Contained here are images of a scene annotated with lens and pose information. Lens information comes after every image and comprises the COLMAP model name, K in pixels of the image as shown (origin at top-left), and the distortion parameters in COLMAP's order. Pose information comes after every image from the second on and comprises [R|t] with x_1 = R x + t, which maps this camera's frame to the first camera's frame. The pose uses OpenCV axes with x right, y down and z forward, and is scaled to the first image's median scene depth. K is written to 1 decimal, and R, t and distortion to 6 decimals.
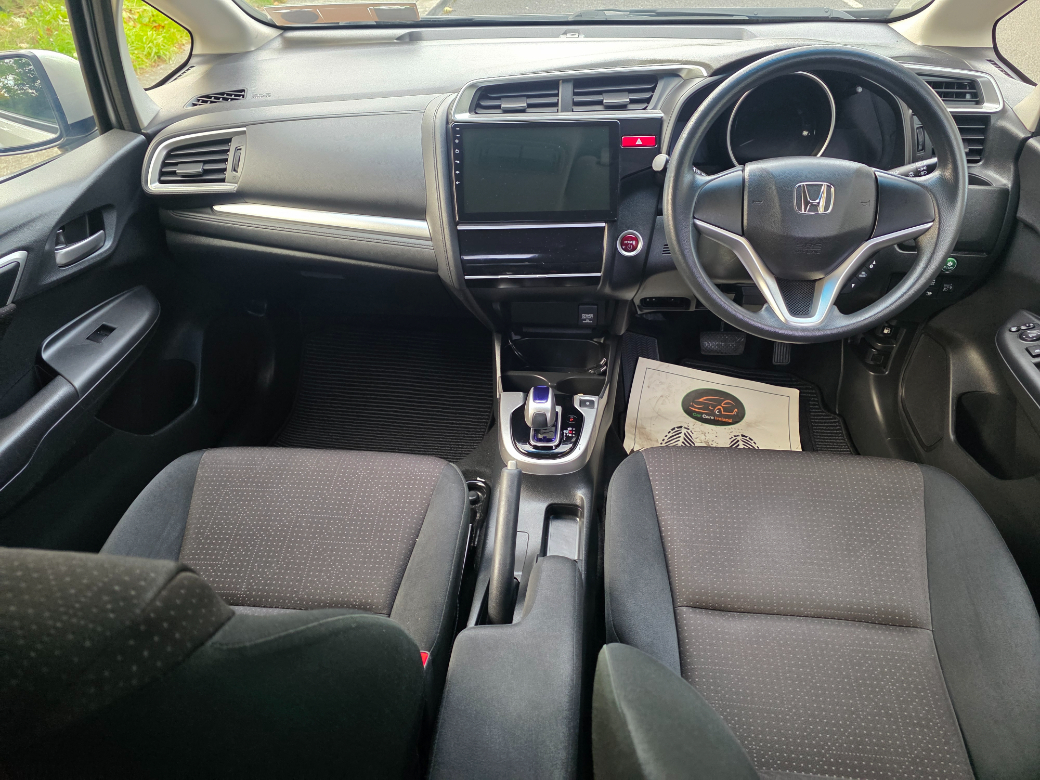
lens RADIAL K [[699.5, 0, 528.8], [0, 699.5, 391.3], [0, 0, 1]] dist [0.011495, 0.000038]
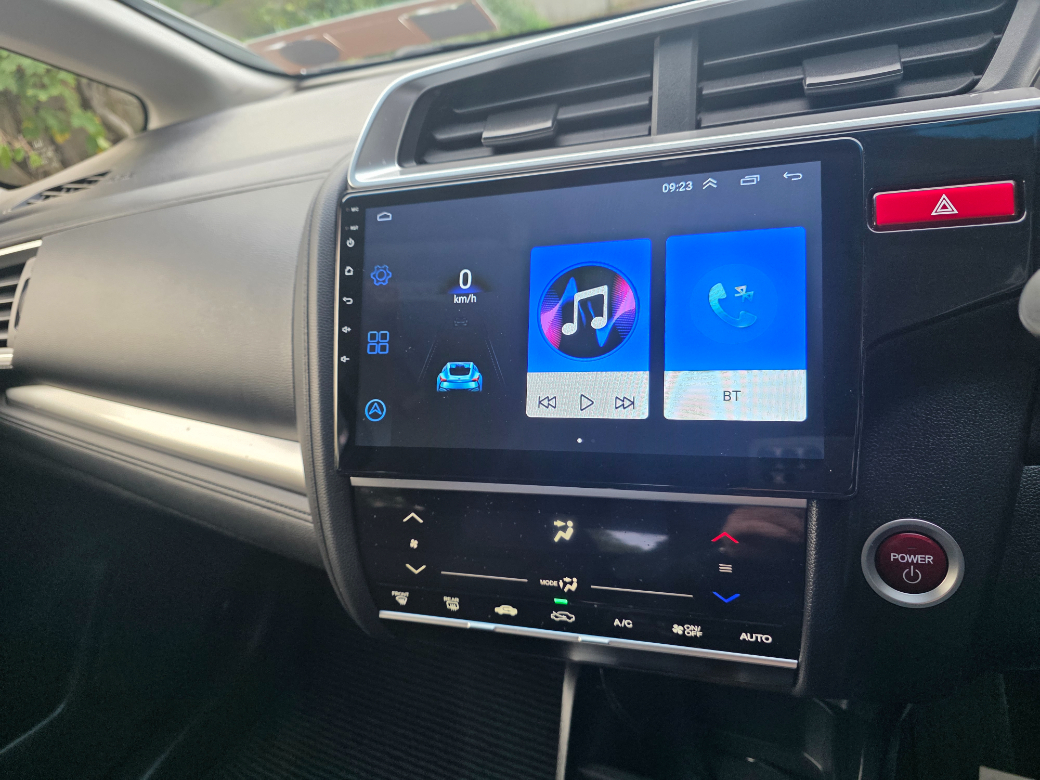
lens RADIAL K [[699.5, 0, 528.8], [0, 699.5, 391.3], [0, 0, 1]] dist [0.011495, 0.000038]
pose [[0.946569, 0.010706, -0.322325, 0.093374], [-0.054393, 0.990431, -0.126837, -0.241751], [0.317882, 0.137592, 0.938093, 0.702983]]
